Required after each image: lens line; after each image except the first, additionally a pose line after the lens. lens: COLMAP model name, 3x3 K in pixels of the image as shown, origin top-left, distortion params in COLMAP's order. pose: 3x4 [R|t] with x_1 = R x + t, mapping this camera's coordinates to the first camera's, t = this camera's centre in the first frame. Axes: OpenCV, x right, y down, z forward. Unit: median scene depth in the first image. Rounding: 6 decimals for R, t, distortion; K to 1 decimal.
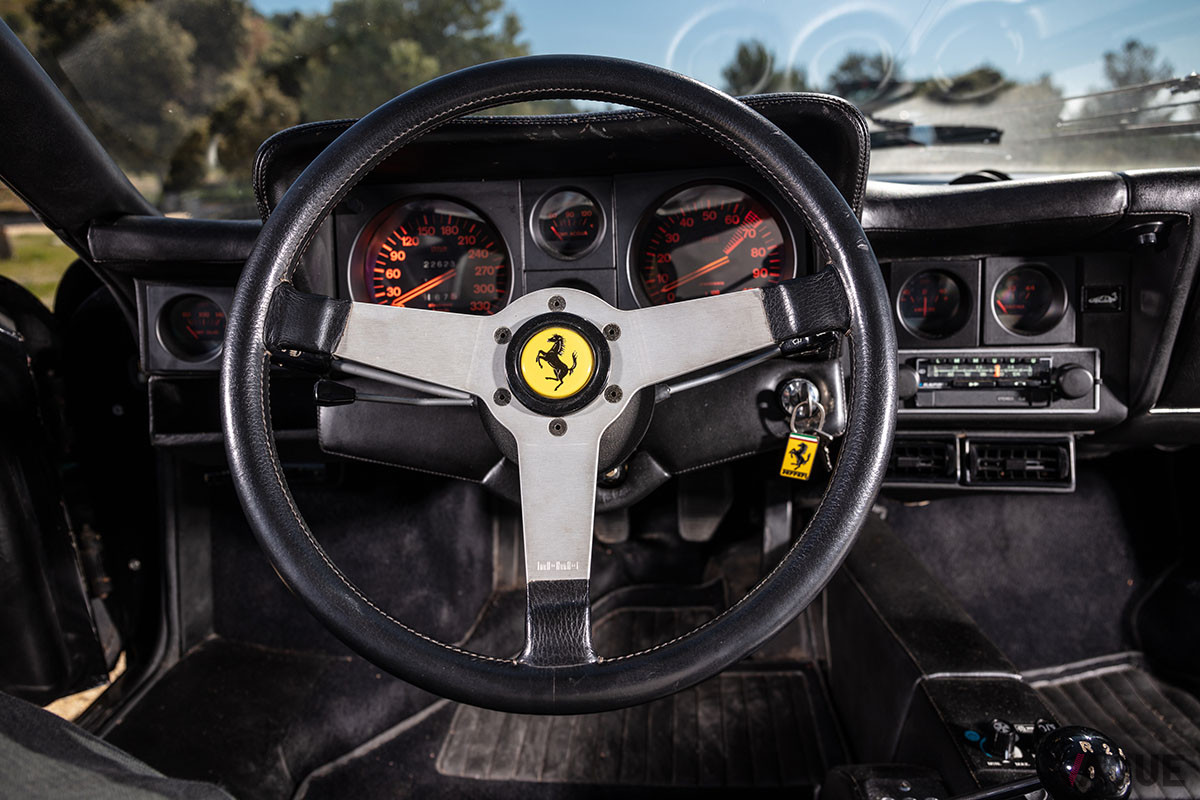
lens RADIAL K [[820.0, 0, 602.5], [0, 820.0, 404.3], [0, 0, 1]] dist [-0.051598, 0.003443]
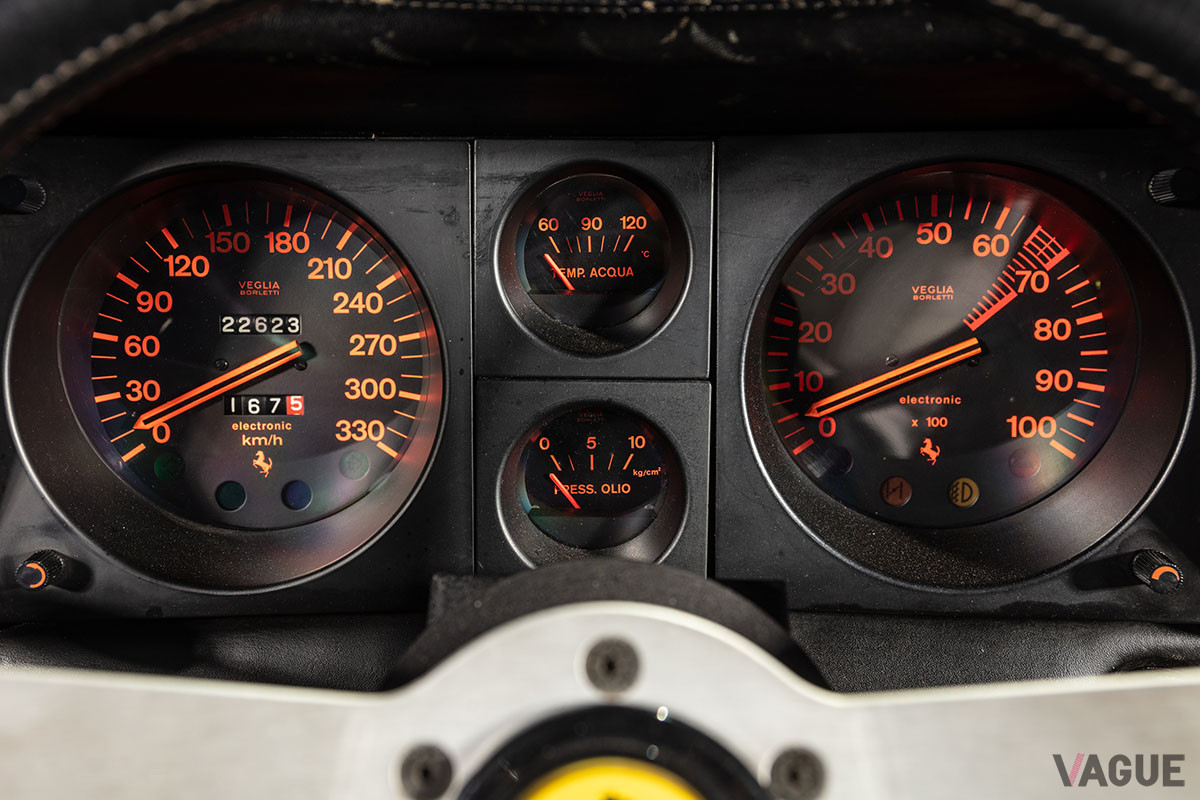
lens RADIAL K [[1251.0, 0, 600.1], [0, 1251.0, 402.6], [0, 0, 1]] dist [0.024853, 0.000000]
pose [[0.998952, 0.029526, 0.034984, -0.052183], [-0.030507, 0.999147, 0.027846, -0.155020], [-0.034132, -0.028884, 0.999000, 0.372774]]
